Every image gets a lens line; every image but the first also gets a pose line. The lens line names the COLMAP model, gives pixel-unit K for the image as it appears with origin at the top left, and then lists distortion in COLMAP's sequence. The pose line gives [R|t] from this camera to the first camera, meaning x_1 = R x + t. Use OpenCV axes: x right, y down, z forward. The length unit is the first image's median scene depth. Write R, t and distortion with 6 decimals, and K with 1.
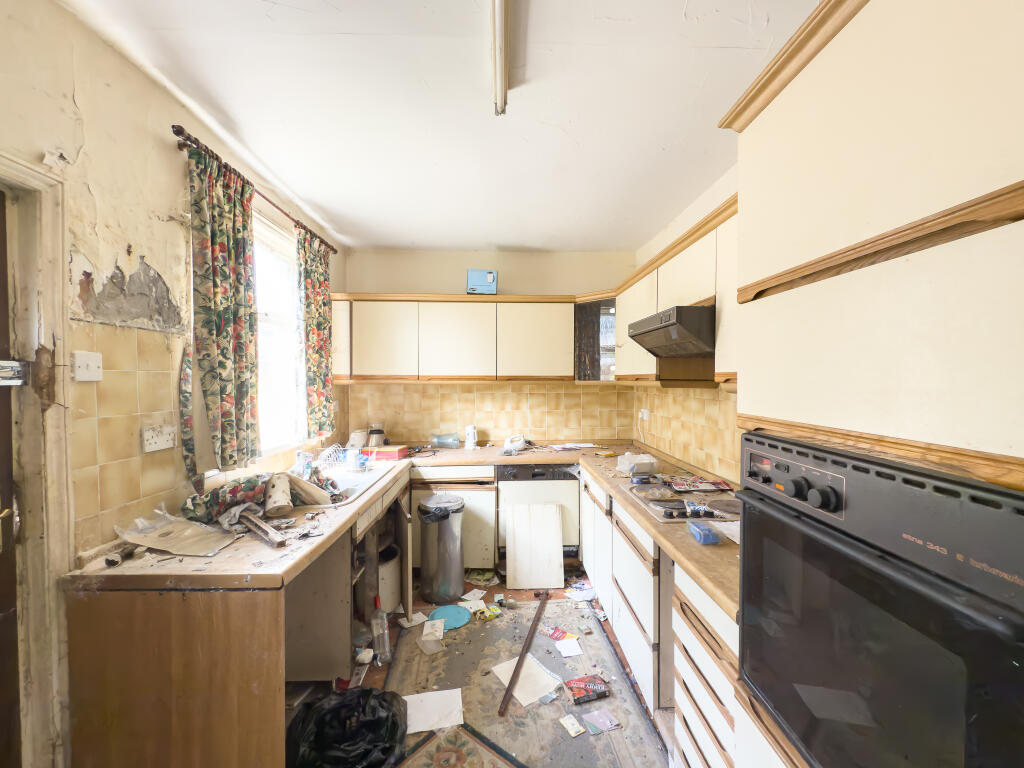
lens RADIAL K [[412.9, 0, 512.5], [0, 412.9, 384.8], [0, 0, 1]] dist [0.000672, -0.000131]
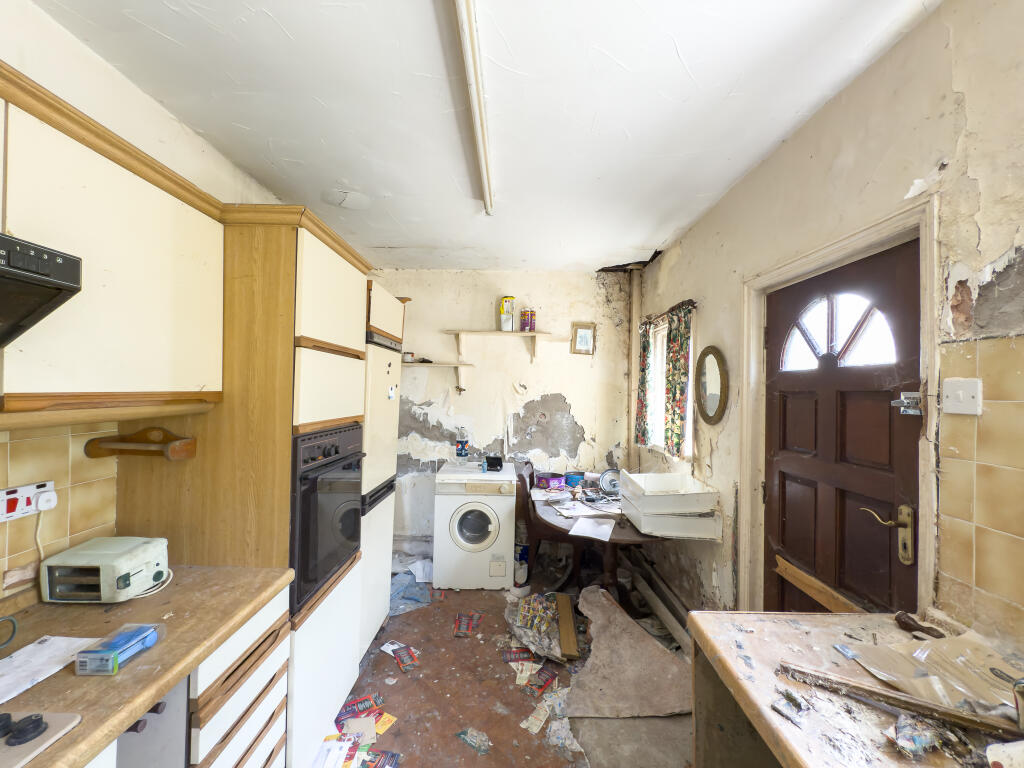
lens RADIAL K [[412.9, 0, 512.5], [0, 412.9, 384.8], [0, 0, 1]] dist [0.000672, -0.000131]
pose [[-0.999464, -0.012282, 0.030337, -0.147498], [-0.012122, 0.999912, 0.005480, -0.053750], [-0.030402, 0.005109, -0.999525, 1.622137]]
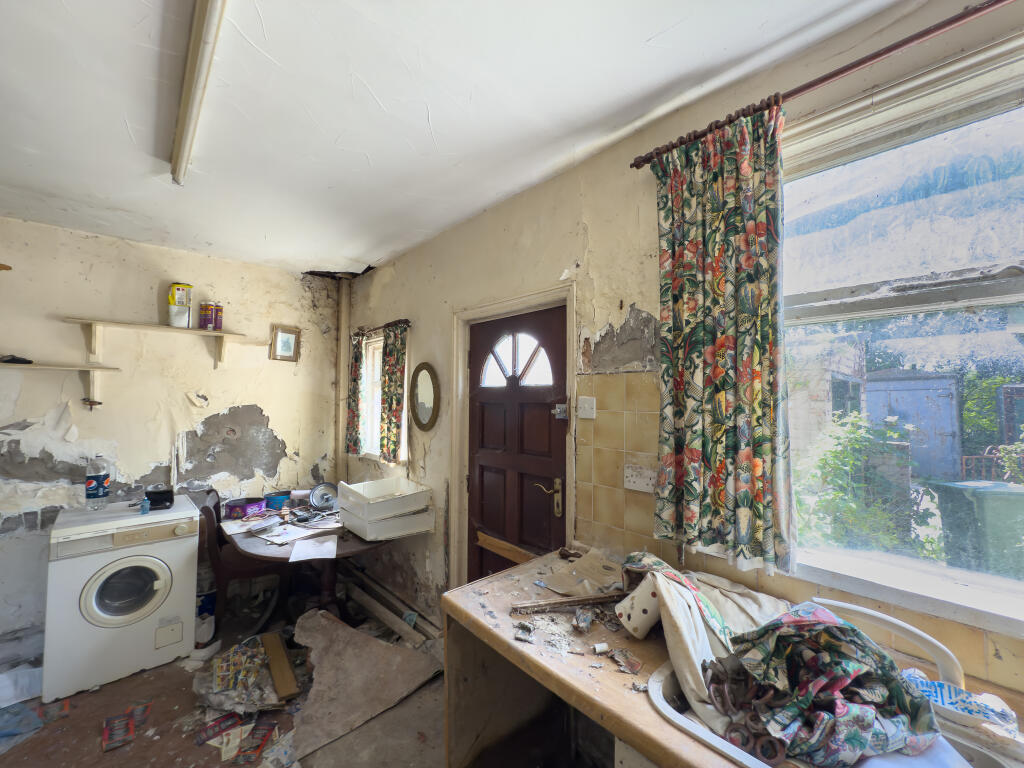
lens RADIAL K [[412.9, 0, 512.5], [0, 412.9, 384.8], [0, 0, 1]] dist [0.000672, -0.000131]
pose [[-0.754824, -0.020175, -0.655617, 0.036038], [-0.014955, 0.999796, -0.013549, -0.085565], [0.655757, -0.000422, -0.754972, 1.638492]]
